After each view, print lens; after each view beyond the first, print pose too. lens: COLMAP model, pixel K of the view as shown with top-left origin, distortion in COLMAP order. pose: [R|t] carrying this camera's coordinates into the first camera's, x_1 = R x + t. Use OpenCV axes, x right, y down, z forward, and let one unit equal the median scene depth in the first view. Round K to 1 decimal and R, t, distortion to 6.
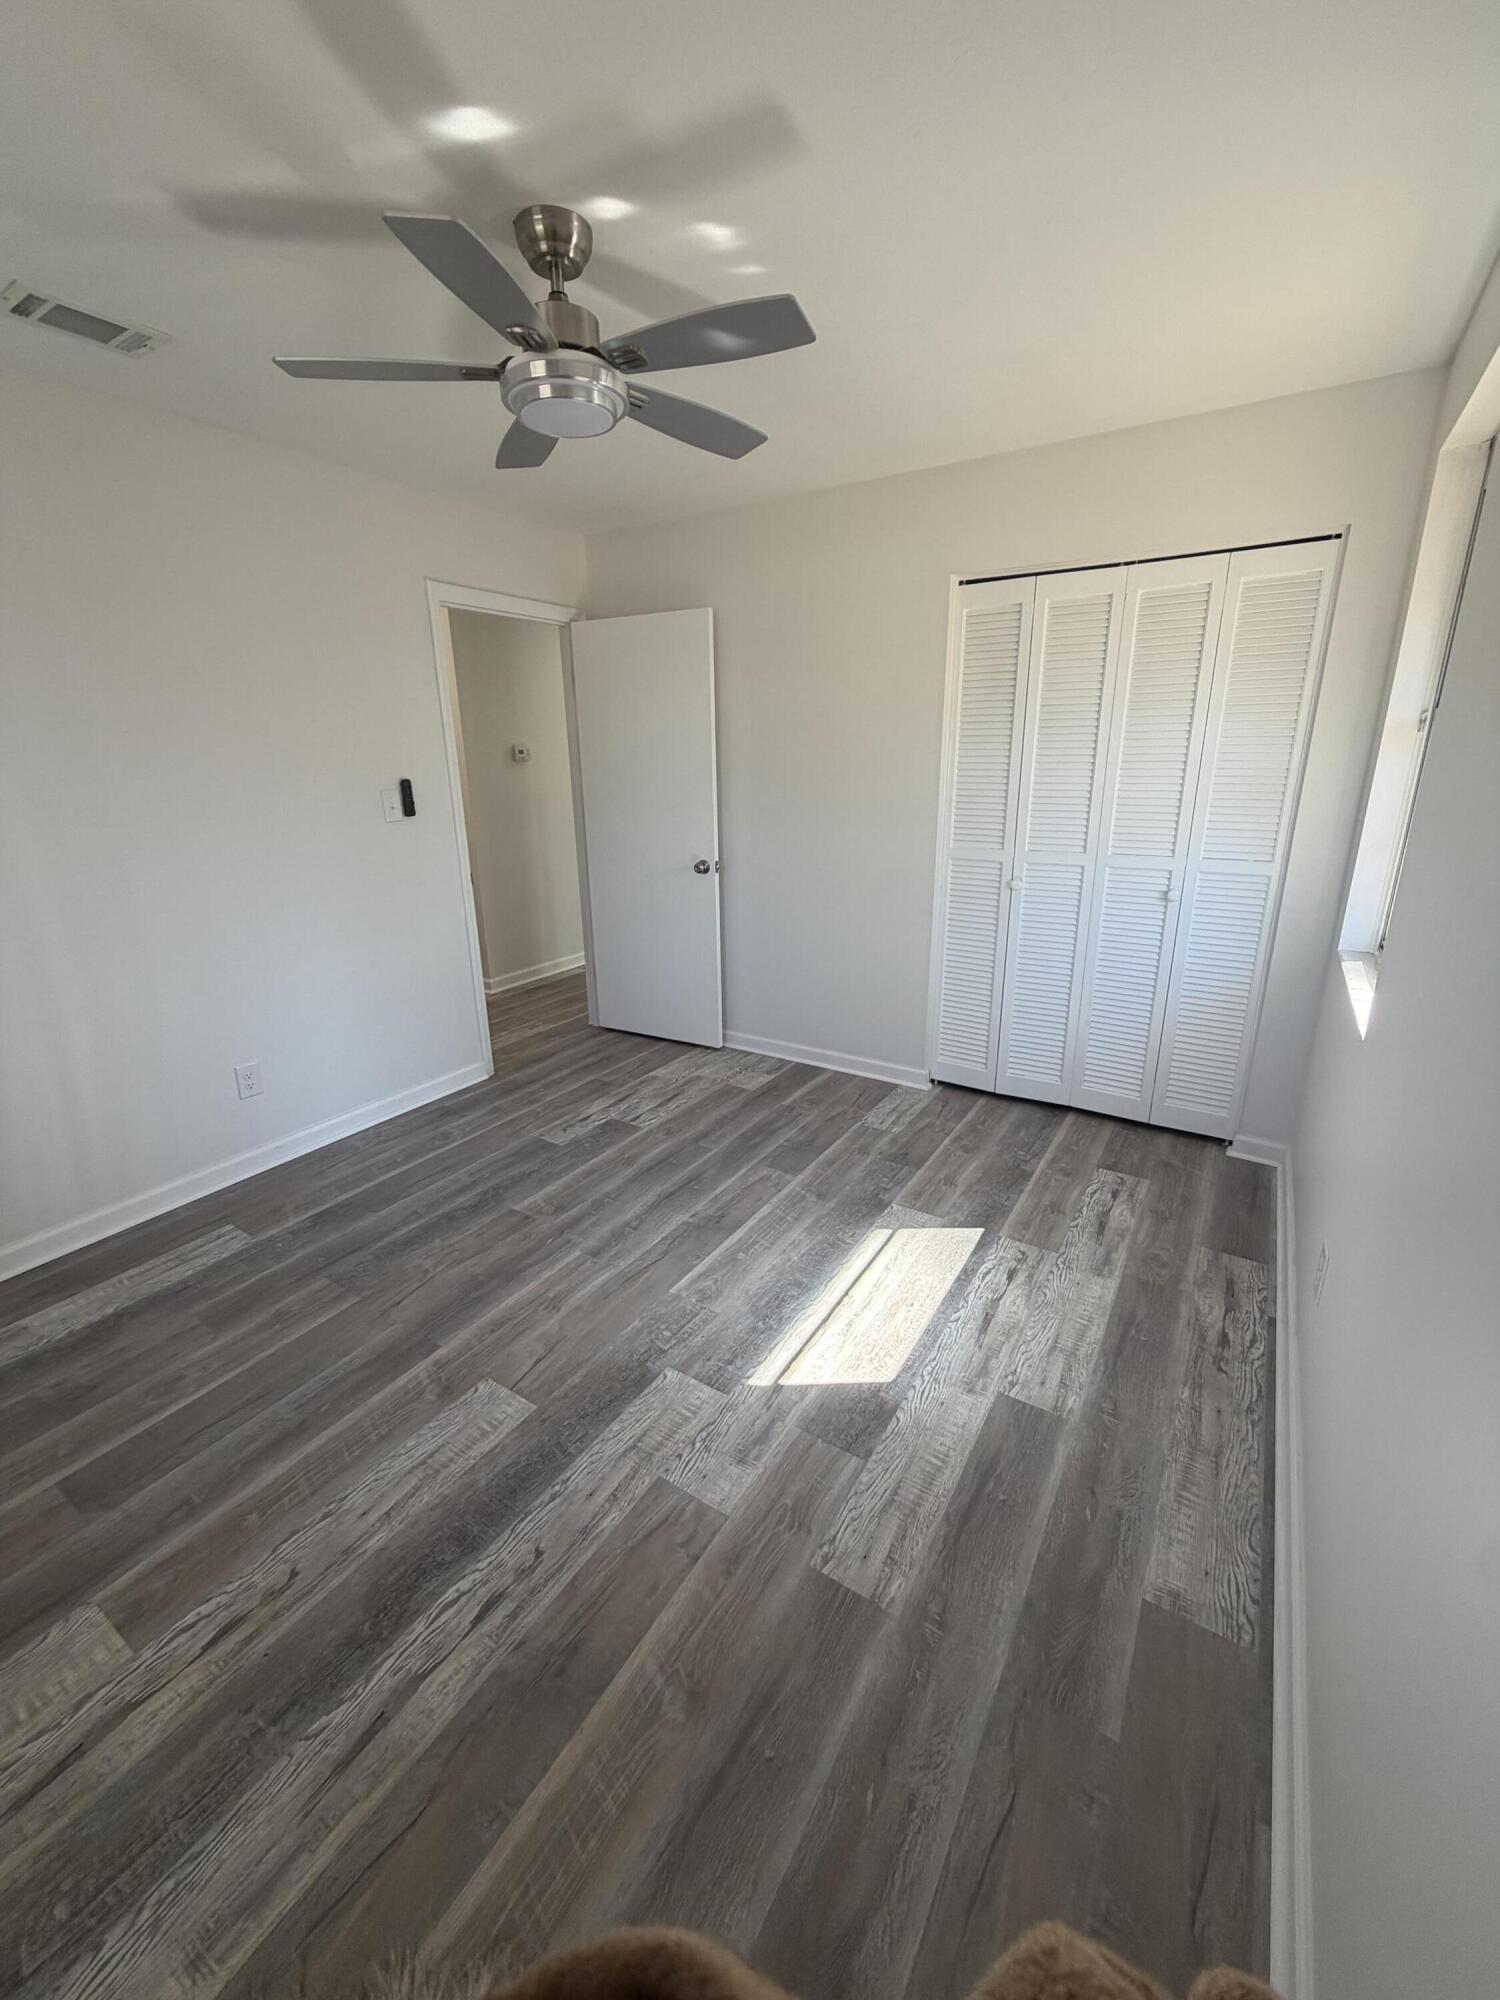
lens RADIAL K [[789.3, 0, 736.4], [0, 789.3, 1004.1], [0, 0, 1]] dist [-0.000786, 0.000163]
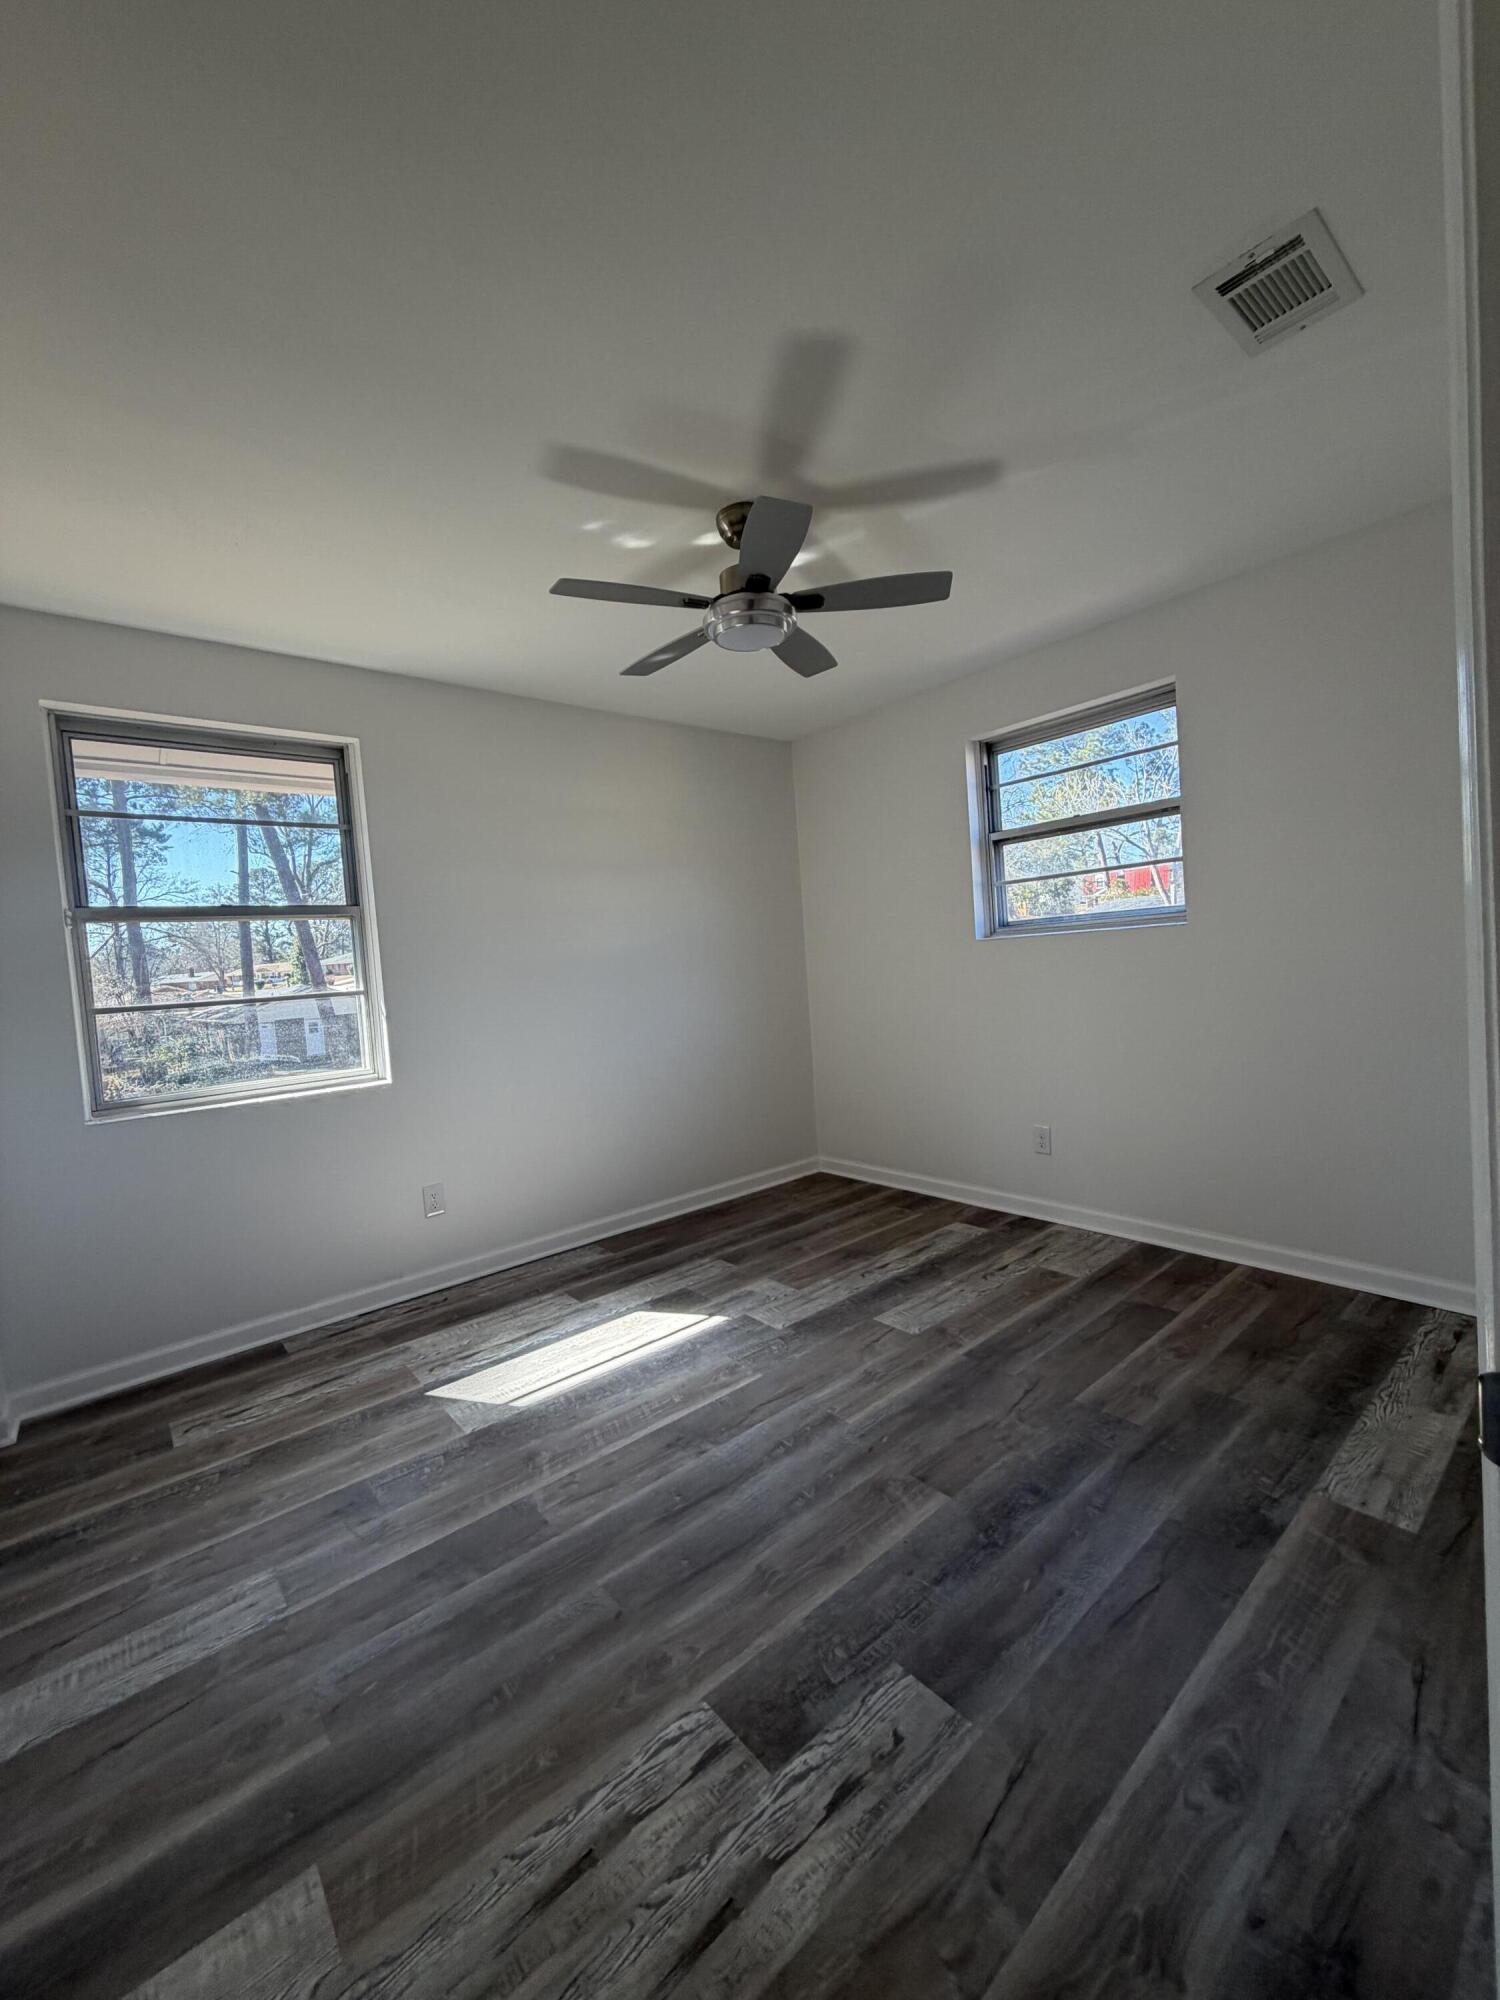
lens RADIAL K [[789.3, 0, 763.8], [0, 789.3, 993.8], [0, 0, 1]] dist [-0.000786, 0.000163]
pose [[-0.959978, 0.066146, 0.272153, -0.411844], [0.157145, 0.931553, 0.327894, -0.459285], [-0.231836, 0.357539, -0.904665, 1.788085]]
